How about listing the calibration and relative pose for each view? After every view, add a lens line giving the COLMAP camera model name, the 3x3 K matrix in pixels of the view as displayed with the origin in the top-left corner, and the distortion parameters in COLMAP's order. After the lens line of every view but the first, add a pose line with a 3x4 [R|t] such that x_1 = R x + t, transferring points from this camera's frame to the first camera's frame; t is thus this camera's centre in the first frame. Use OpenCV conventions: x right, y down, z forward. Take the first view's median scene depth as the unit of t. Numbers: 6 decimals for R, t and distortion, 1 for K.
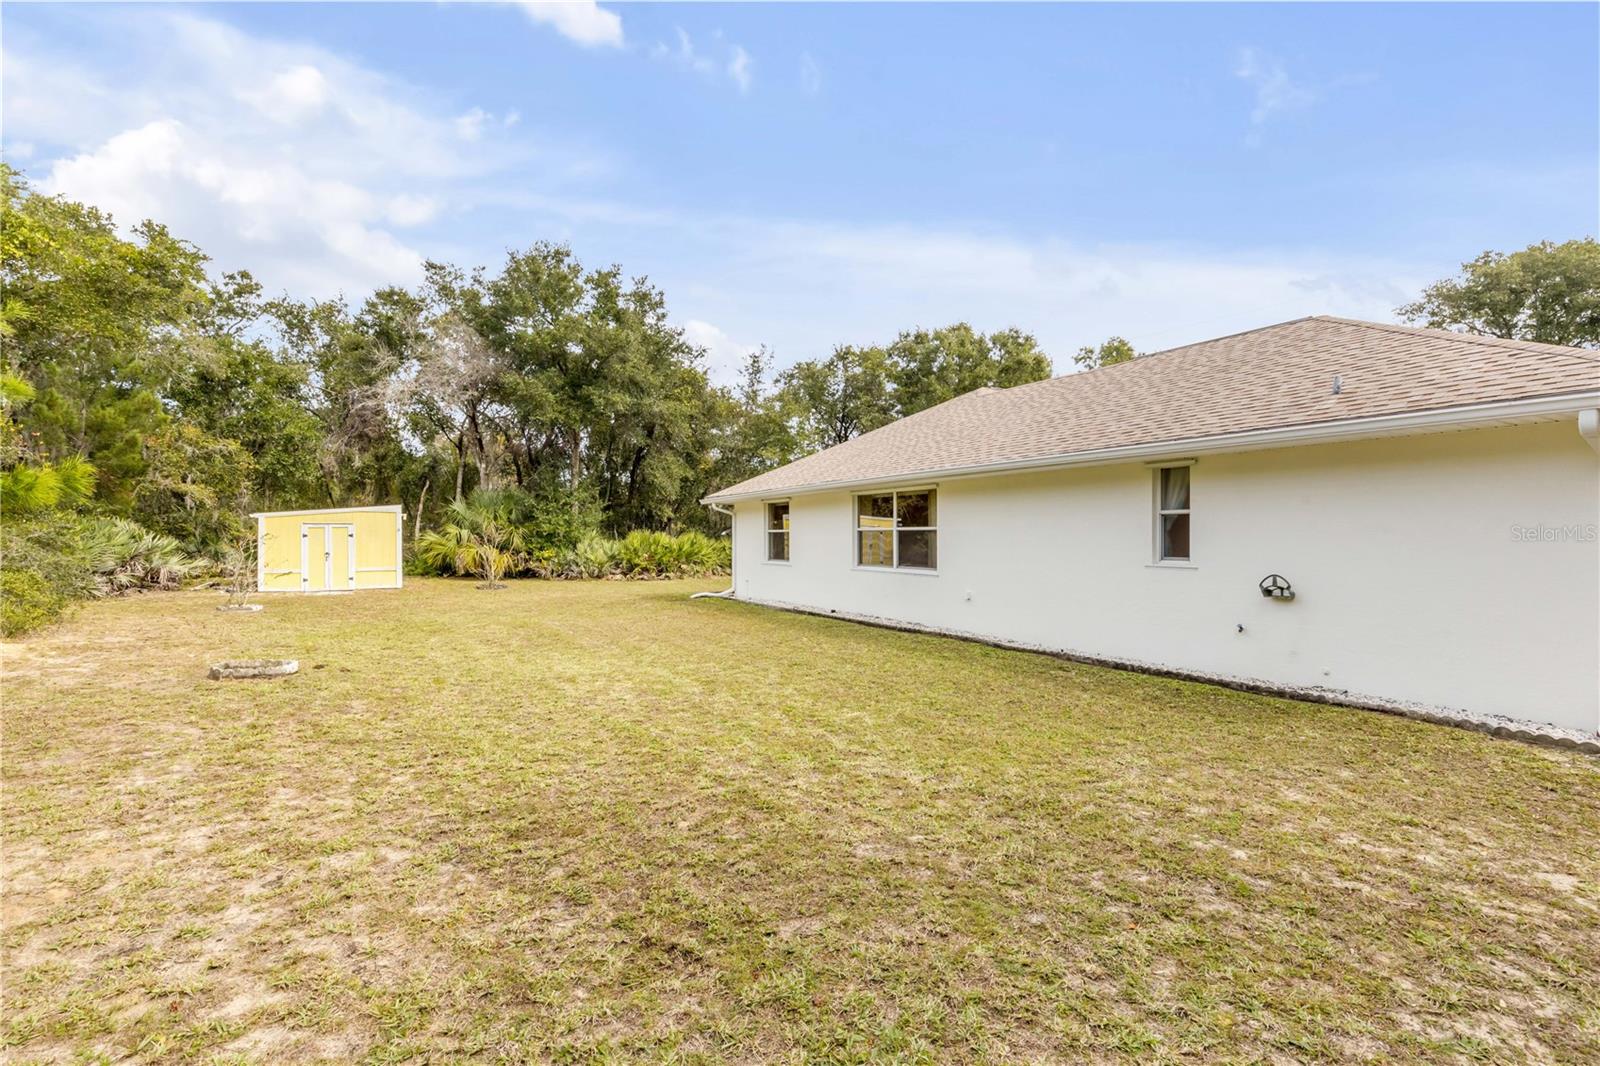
lens RADIAL K [[717.4, 0, 799.9], [0, 717.4, 527.7], [0, 0, 1]] dist [0.002667, 0.000449]
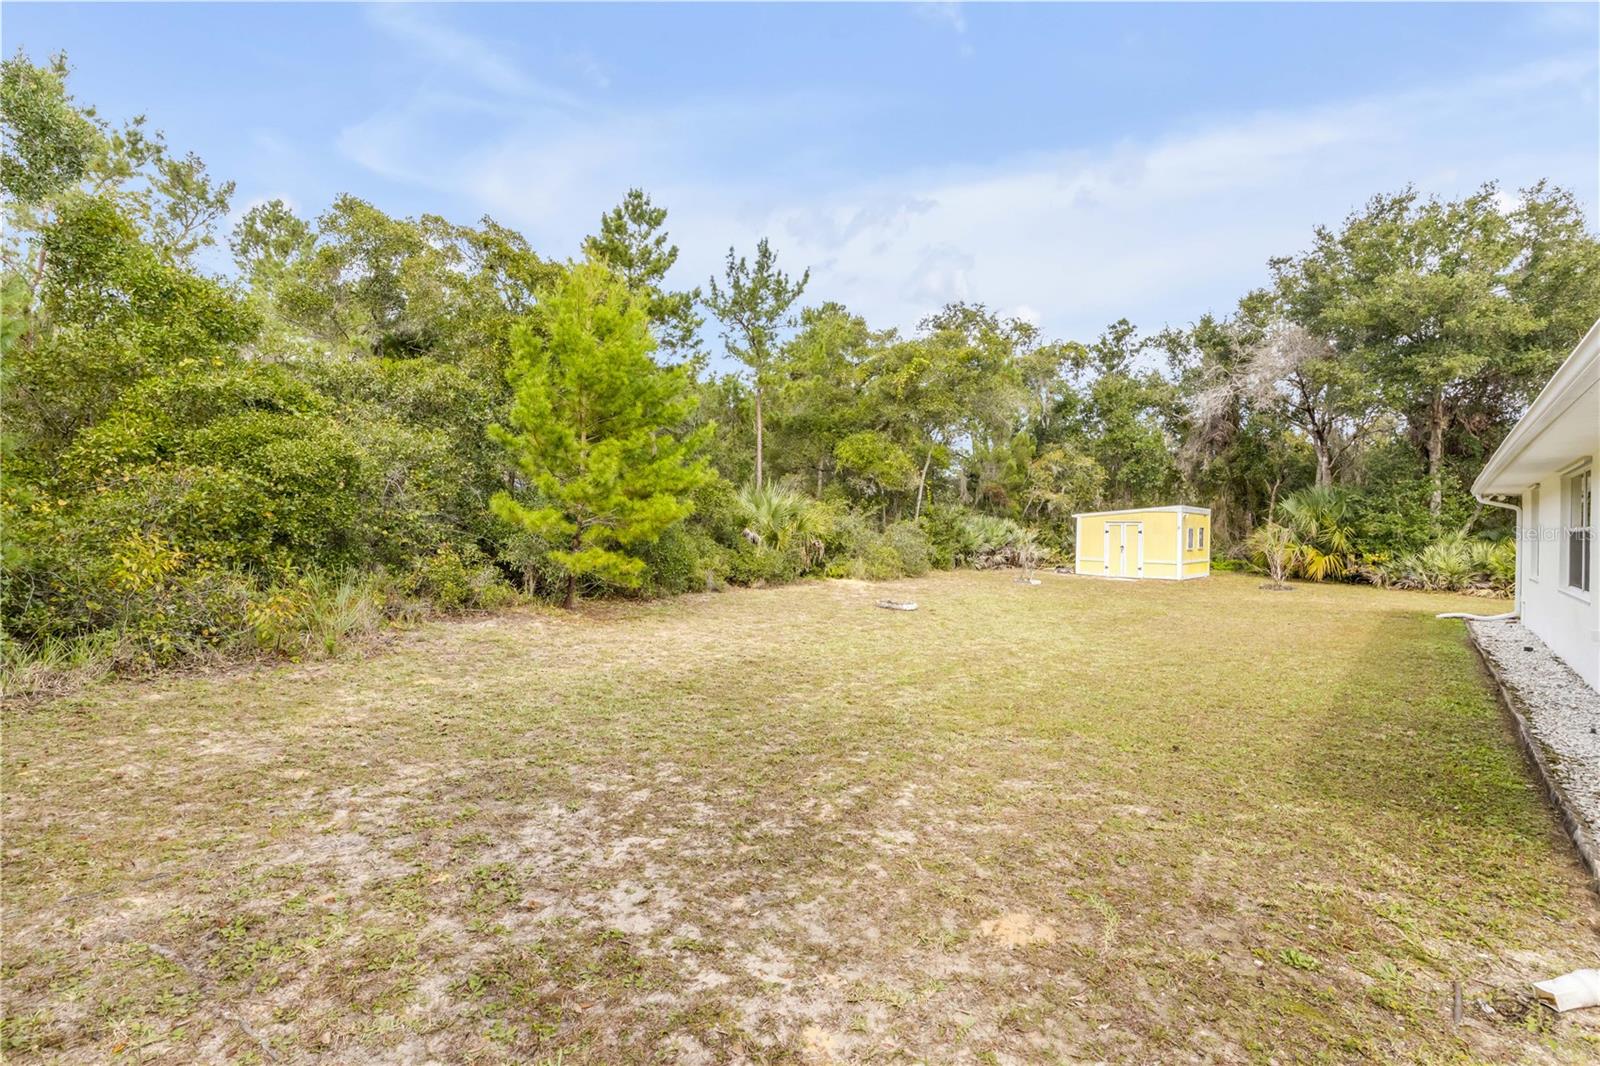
lens RADIAL K [[717.4, 0, 796.2], [0, 717.4, 531.1], [0, 0, 1]] dist [0.002667, 0.000449]
pose [[0.341699, 0.012699, -0.939724, 0.222472], [-0.006474, 0.999917, 0.011159, -0.000359], [0.939787, 0.002271, 0.341753, 0.049422]]
